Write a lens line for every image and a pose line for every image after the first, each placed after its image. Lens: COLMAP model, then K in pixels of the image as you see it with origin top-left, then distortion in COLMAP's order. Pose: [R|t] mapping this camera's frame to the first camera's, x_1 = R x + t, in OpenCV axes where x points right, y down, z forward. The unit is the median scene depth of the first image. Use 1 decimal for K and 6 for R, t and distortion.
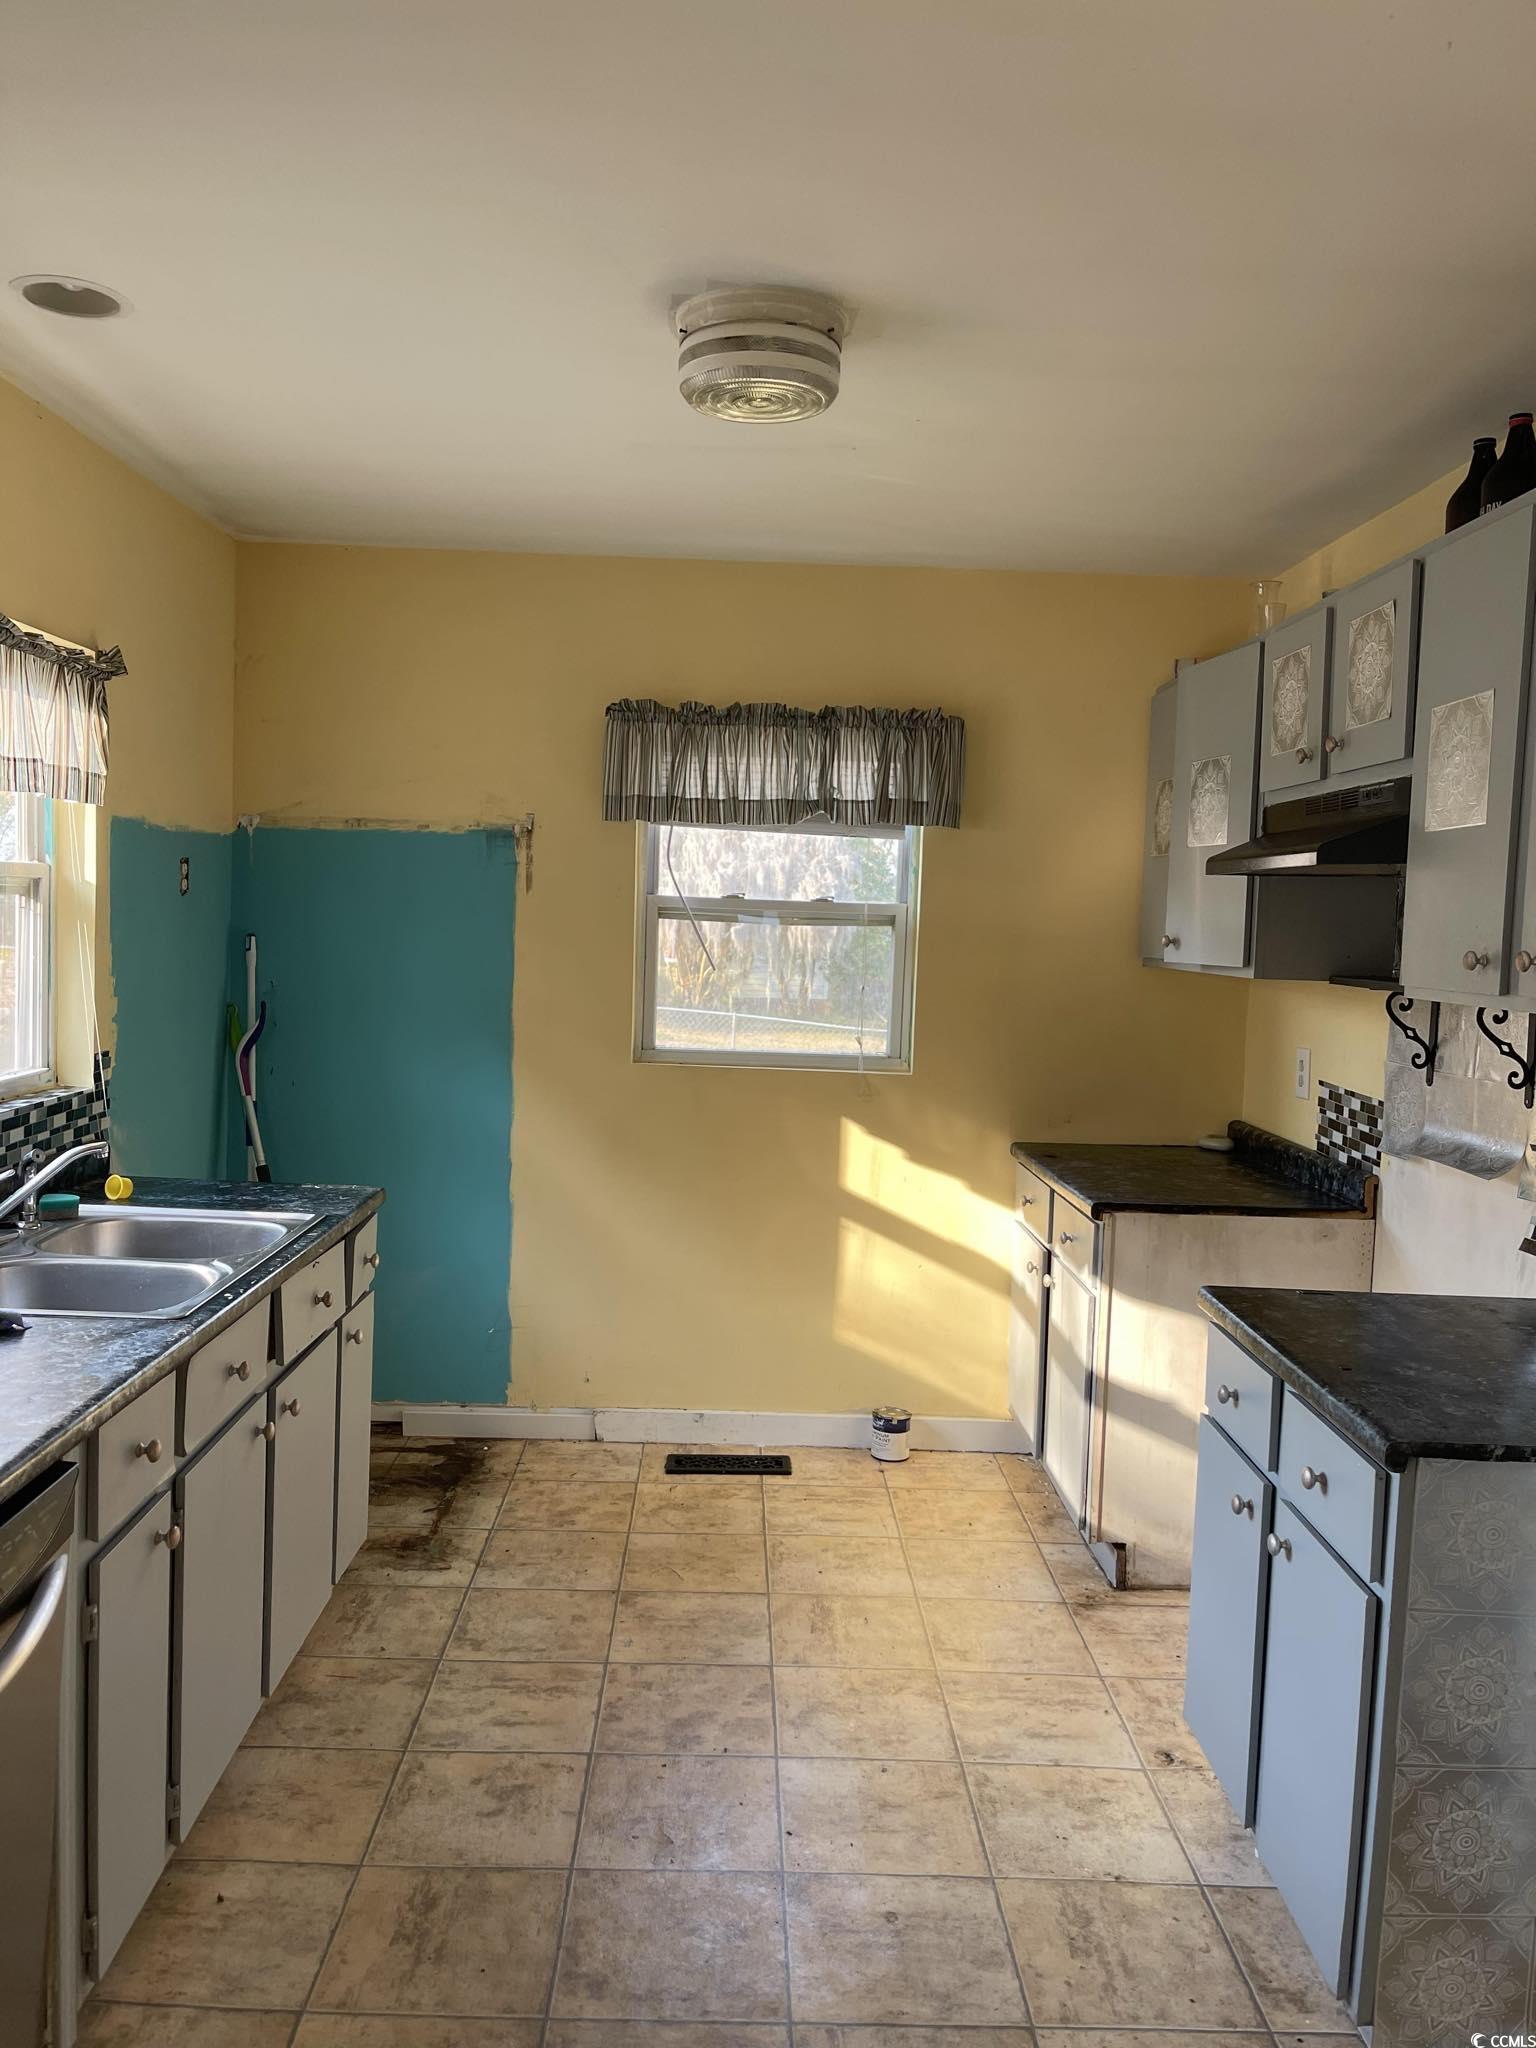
lens RADIAL K [[1546.4, 0, 775.4], [0, 1546.4, 1023.4], [0, 0, 1]] dist [-0.000528, -0.038666]
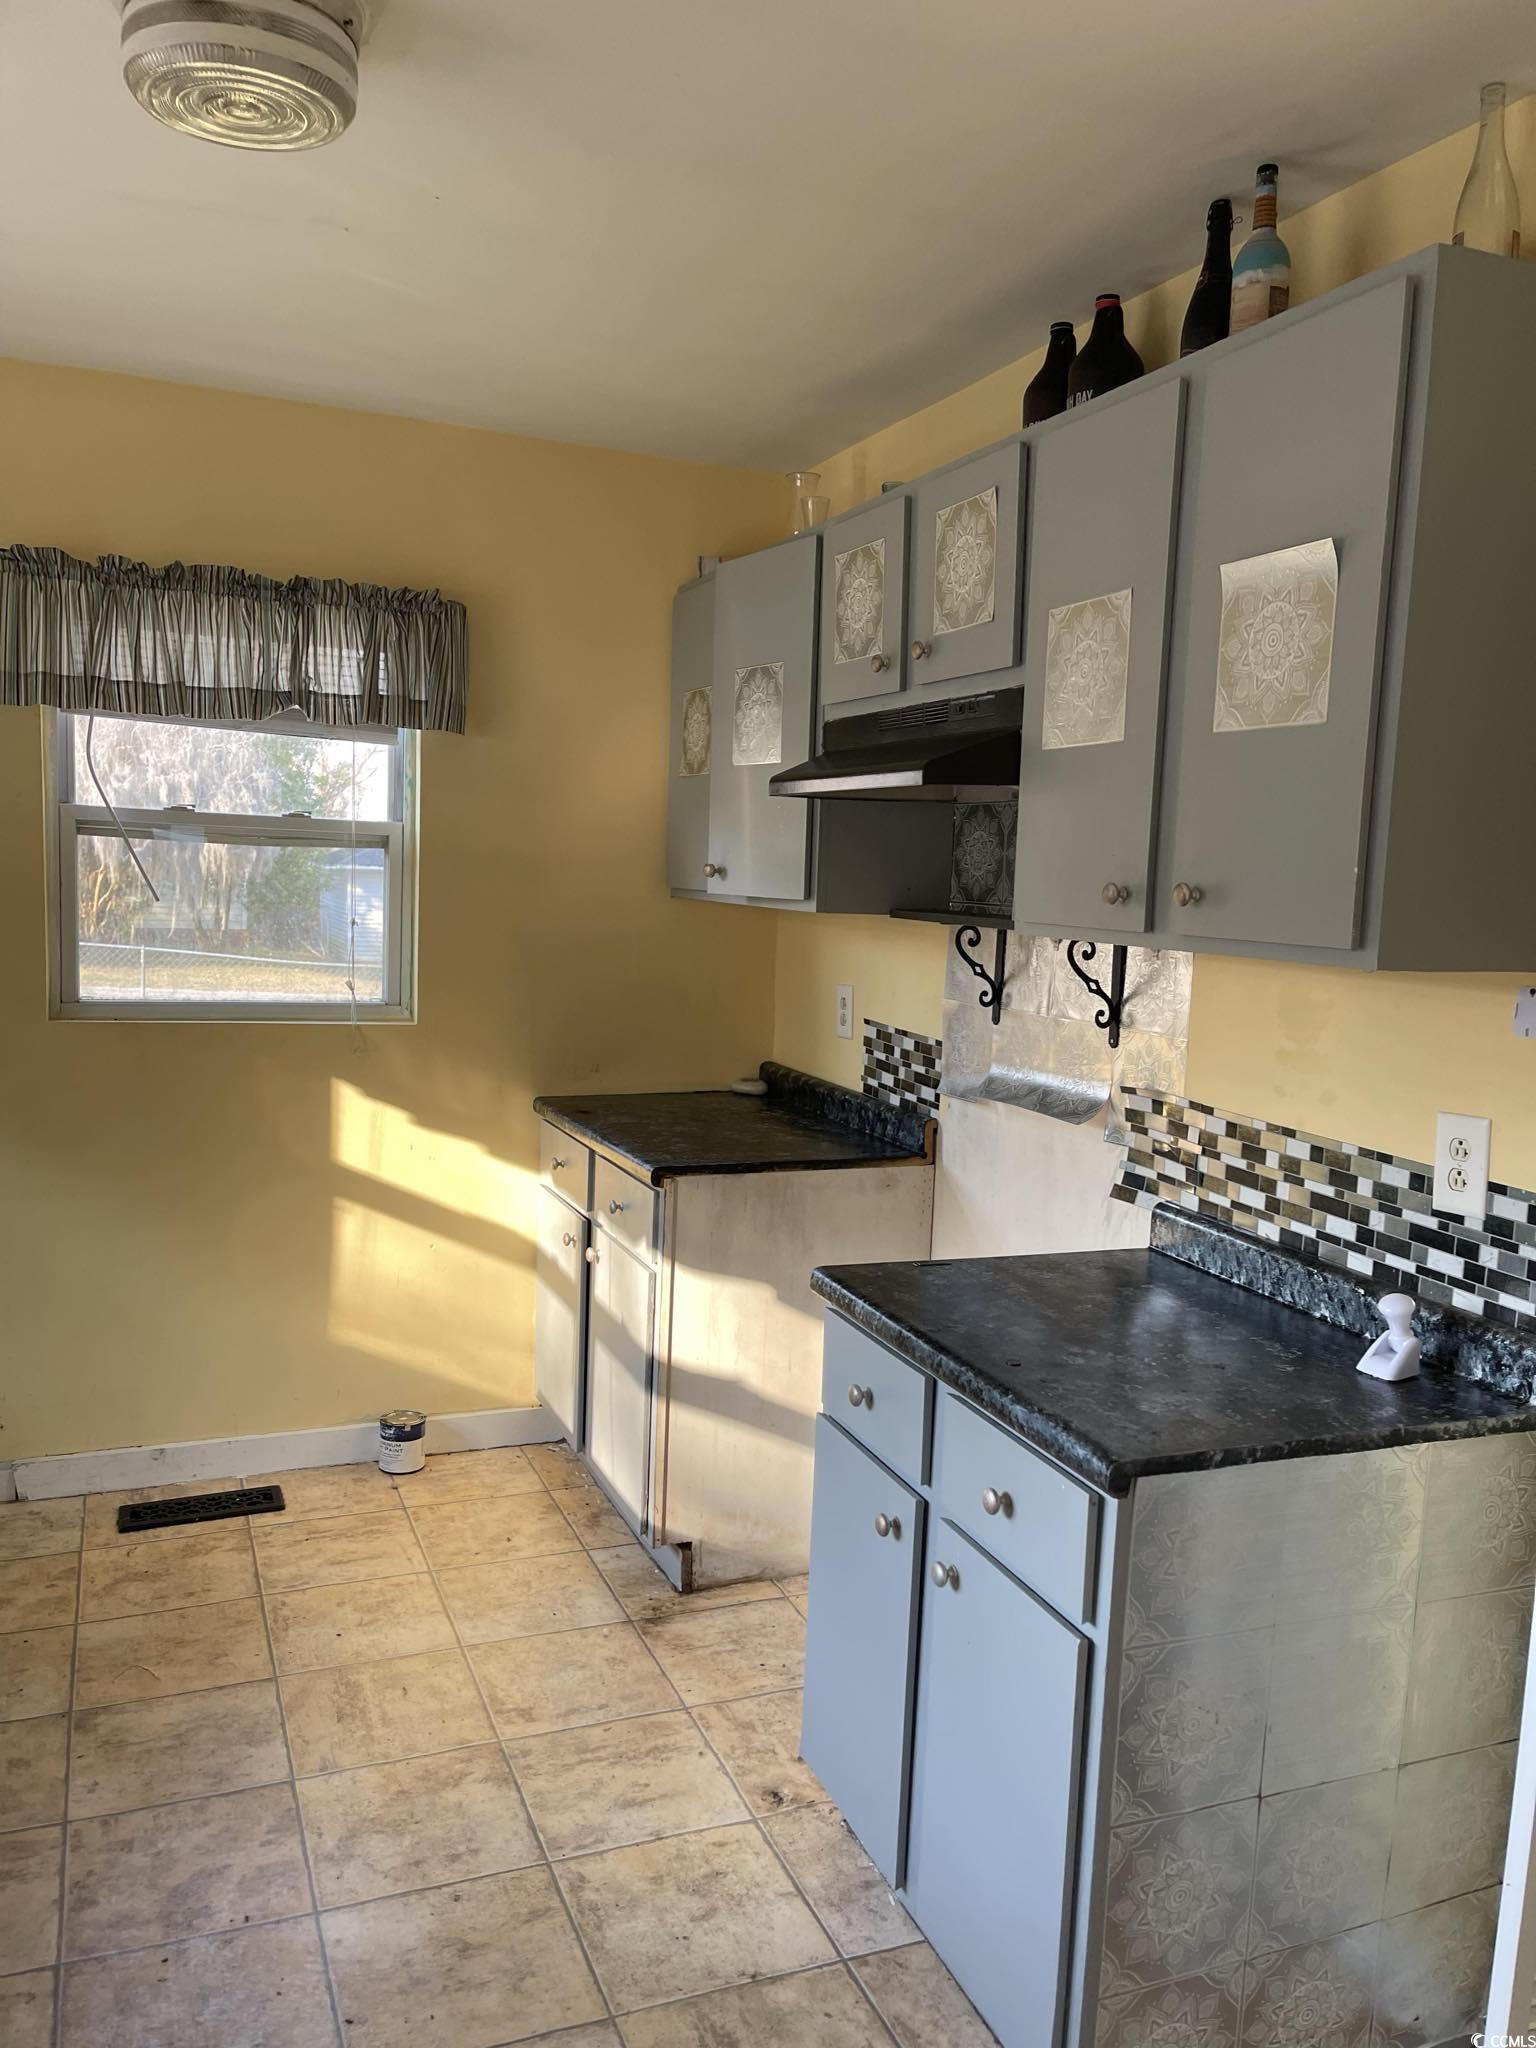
lens RADIAL K [[1537.4, 0, 816.6], [0, 1537.4, 1040.3], [0, 0, 1]] dist [0.041919, -0.068698]
pose [[0.925320, -0.034455, 0.377619, -0.039470], [0.012552, 0.998101, 0.060312, -0.008878], [-0.378979, -0.051068, 0.923995, 0.176505]]
